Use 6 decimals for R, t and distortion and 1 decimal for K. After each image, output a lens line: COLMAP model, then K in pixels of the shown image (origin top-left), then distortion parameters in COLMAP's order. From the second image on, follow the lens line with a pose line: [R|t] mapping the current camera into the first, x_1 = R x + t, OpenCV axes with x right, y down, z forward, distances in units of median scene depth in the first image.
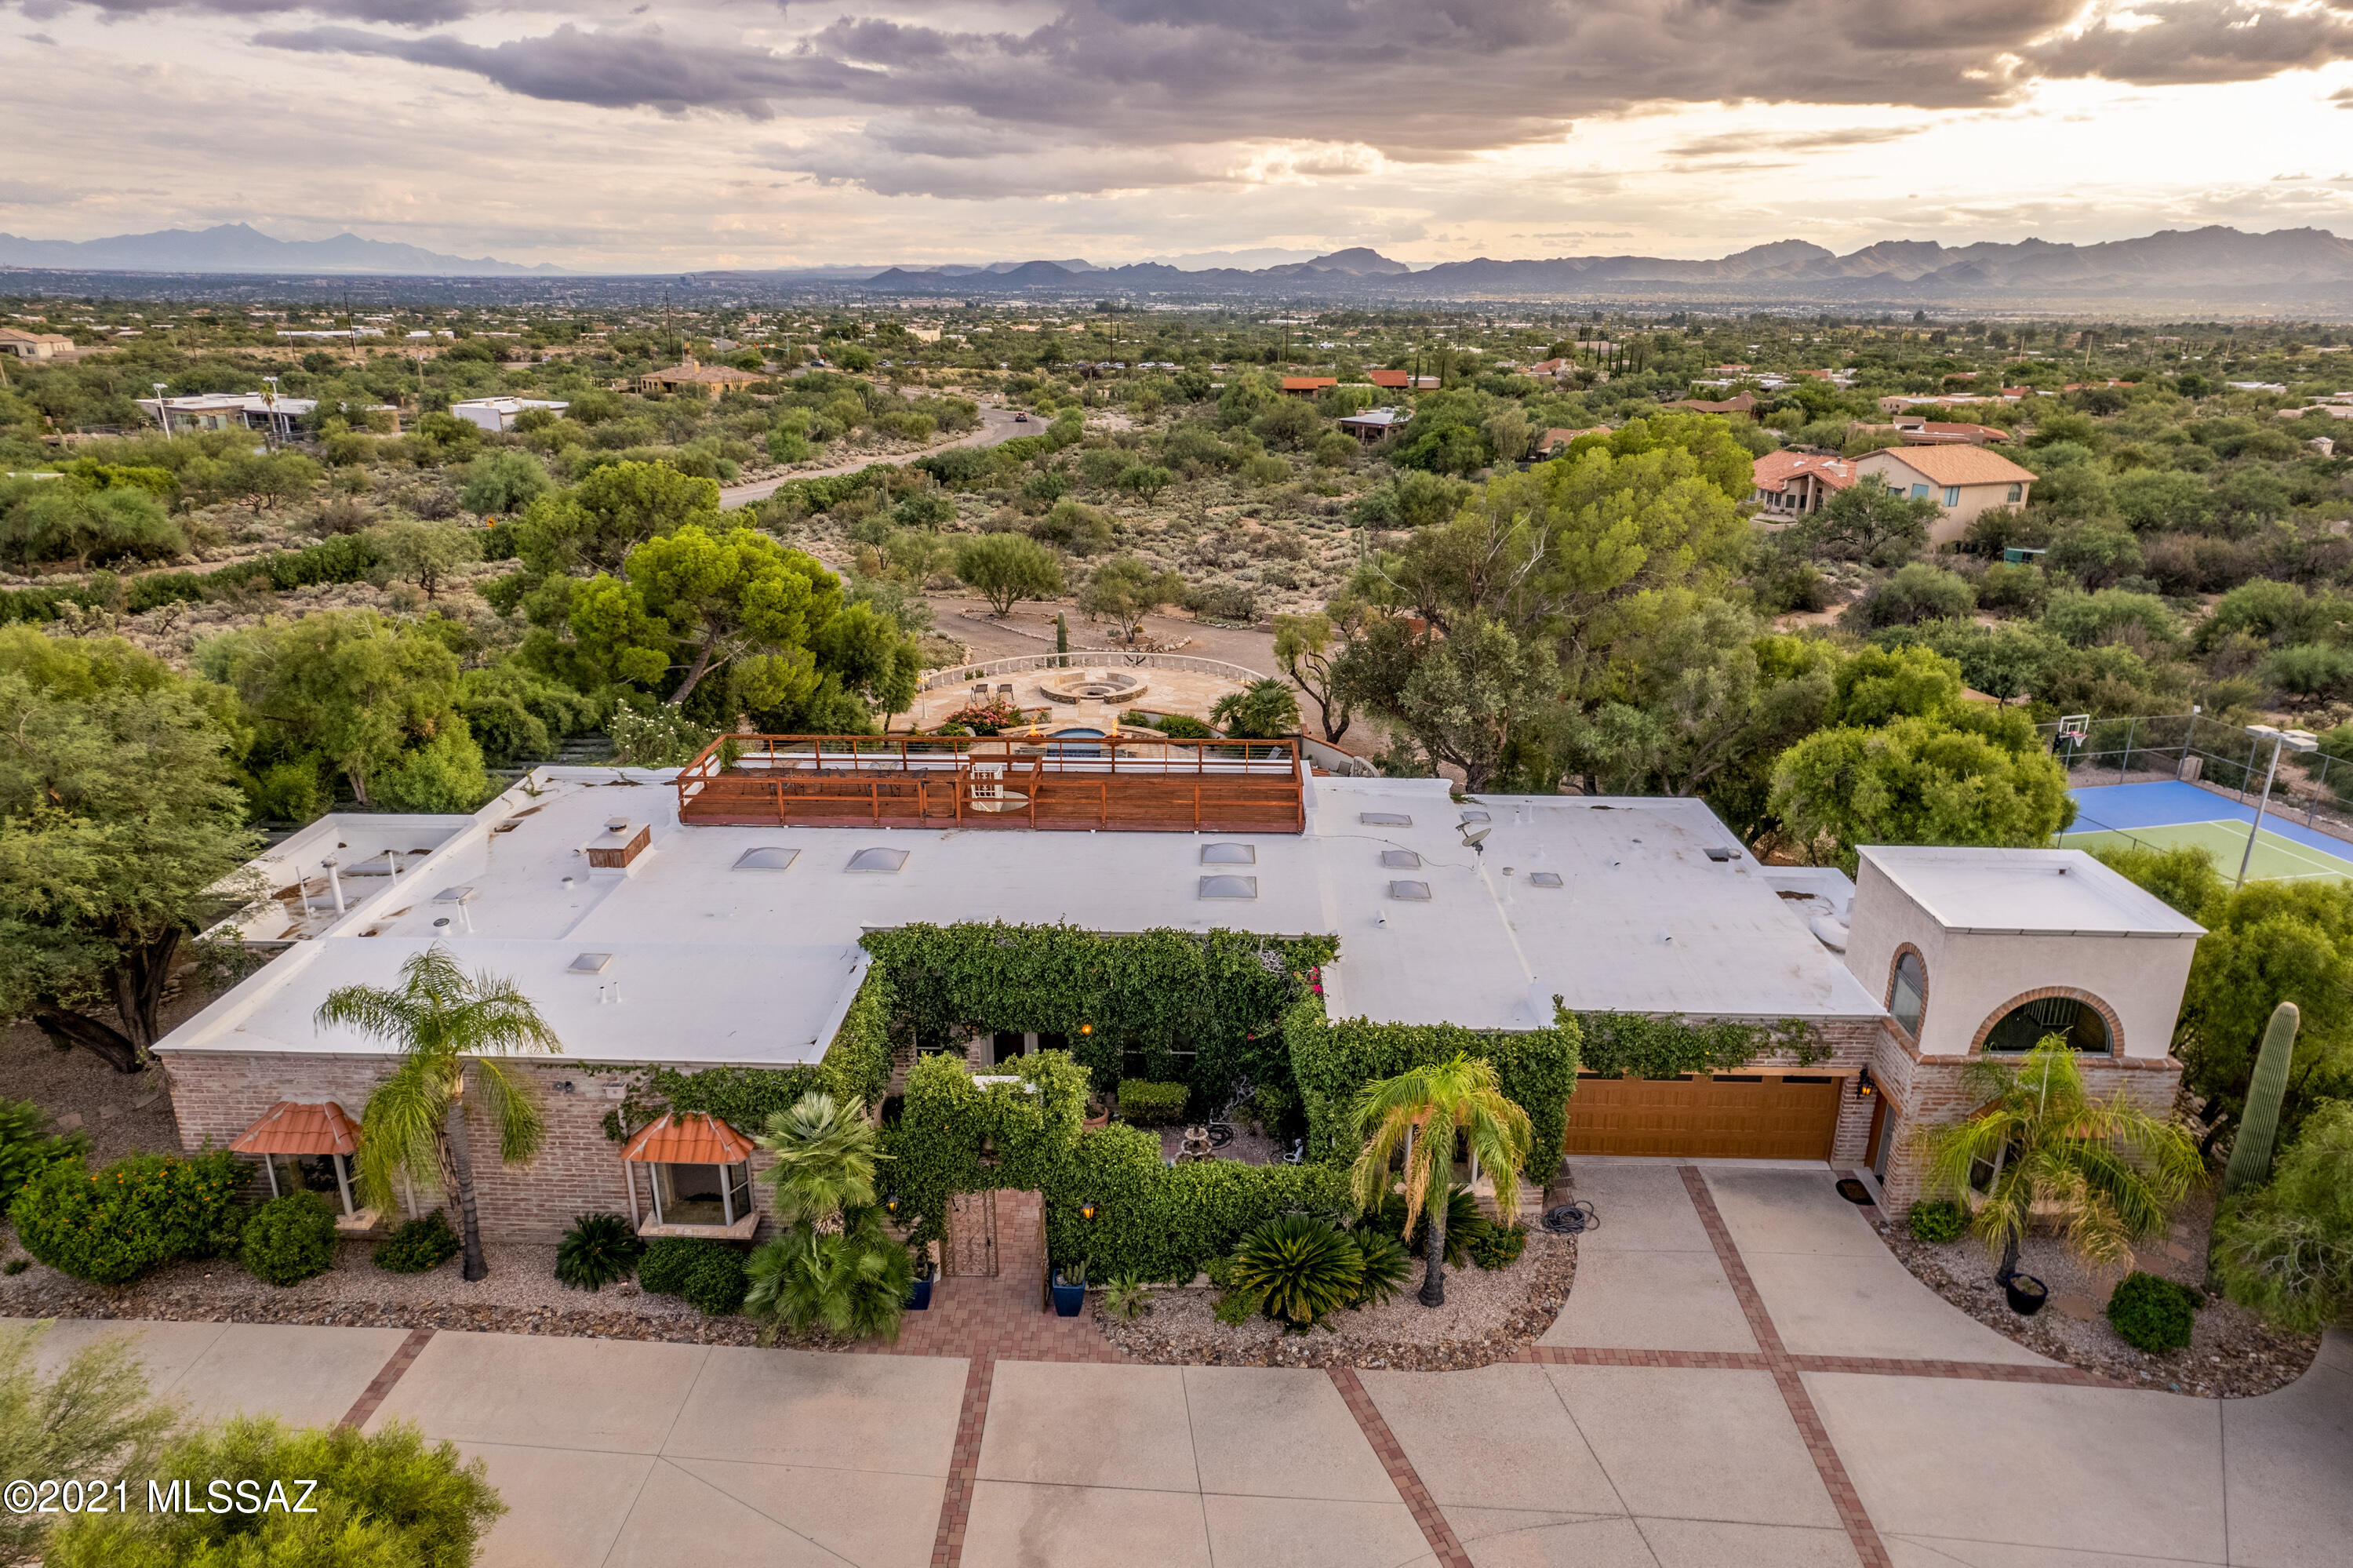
lens RADIAL K [[1493.7, 0, 1192.7], [0, 1493.7, 795.7], [0, 0, 1]] dist [-0.055410, 0.072994]
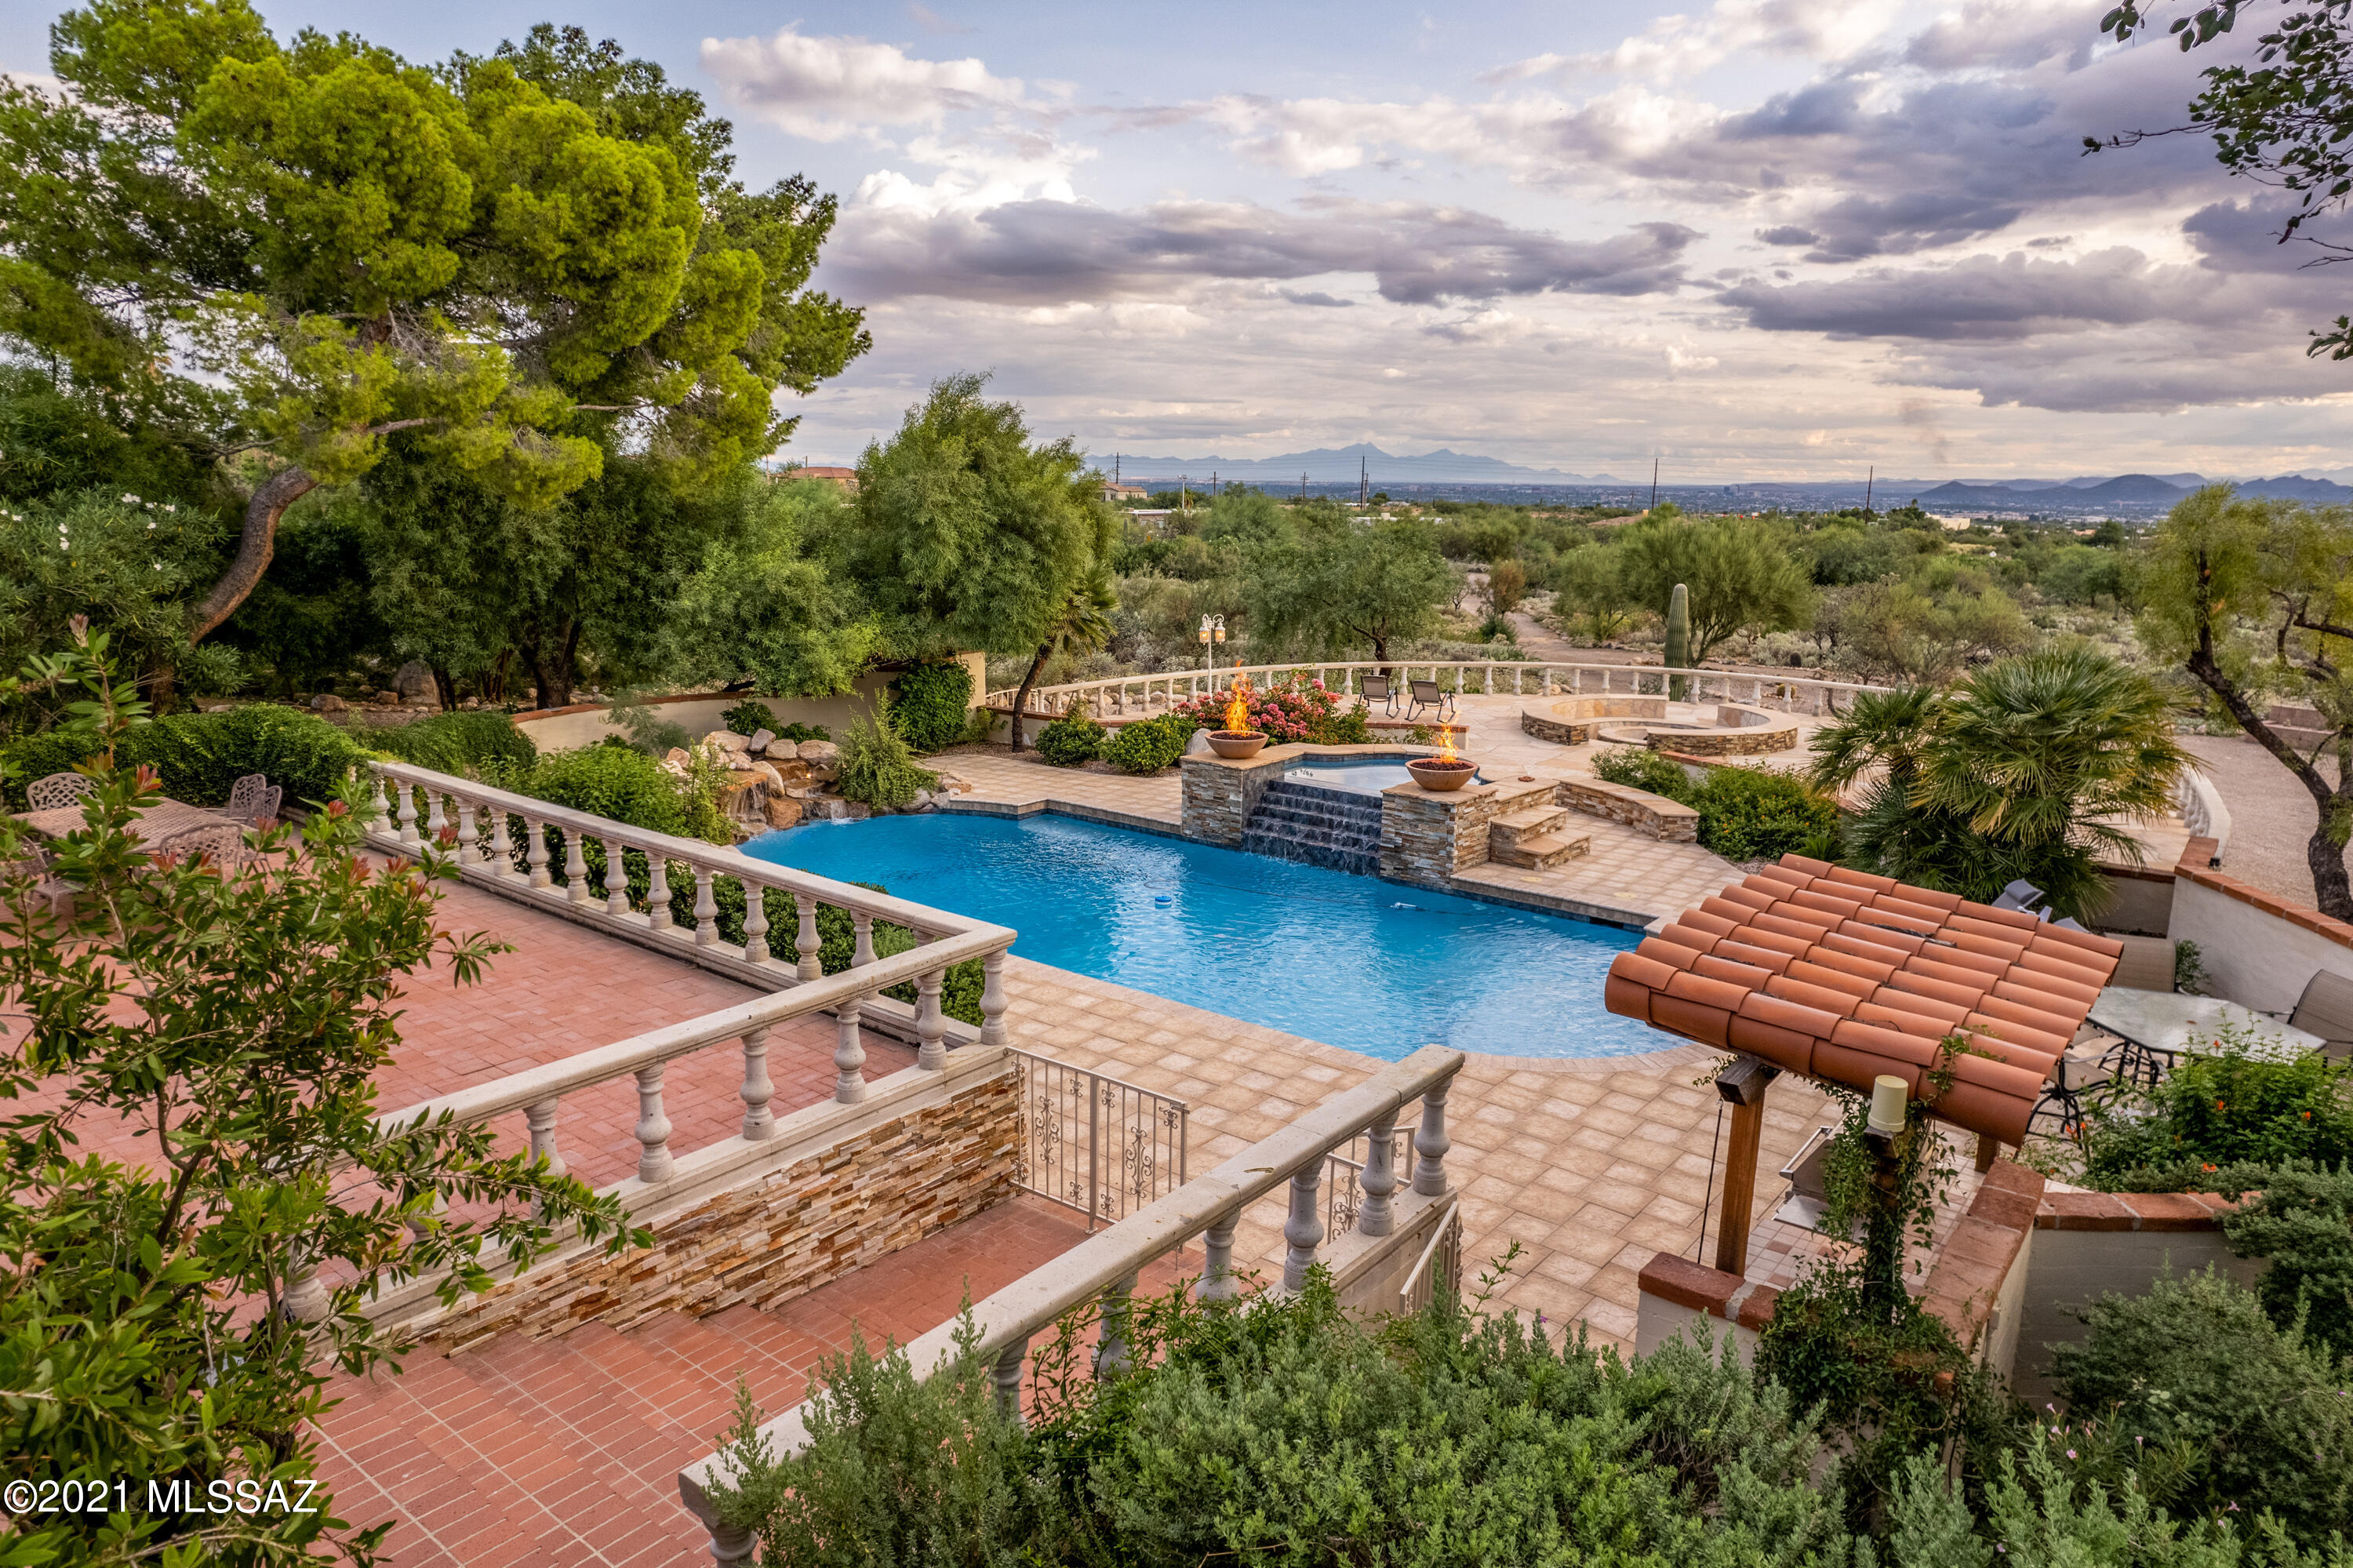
lens RADIAL K [[1493.7, 0, 1192.7], [0, 1493.7, 795.7], [0, 0, 1]] dist [-0.055410, 0.072994]
pose [[0.791951, 0.127249, -0.597178, 0.135013], [-0.207282, 0.975990, -0.066920, -0.002278], [0.574324, 0.176781, 0.799312, 1.067839]]
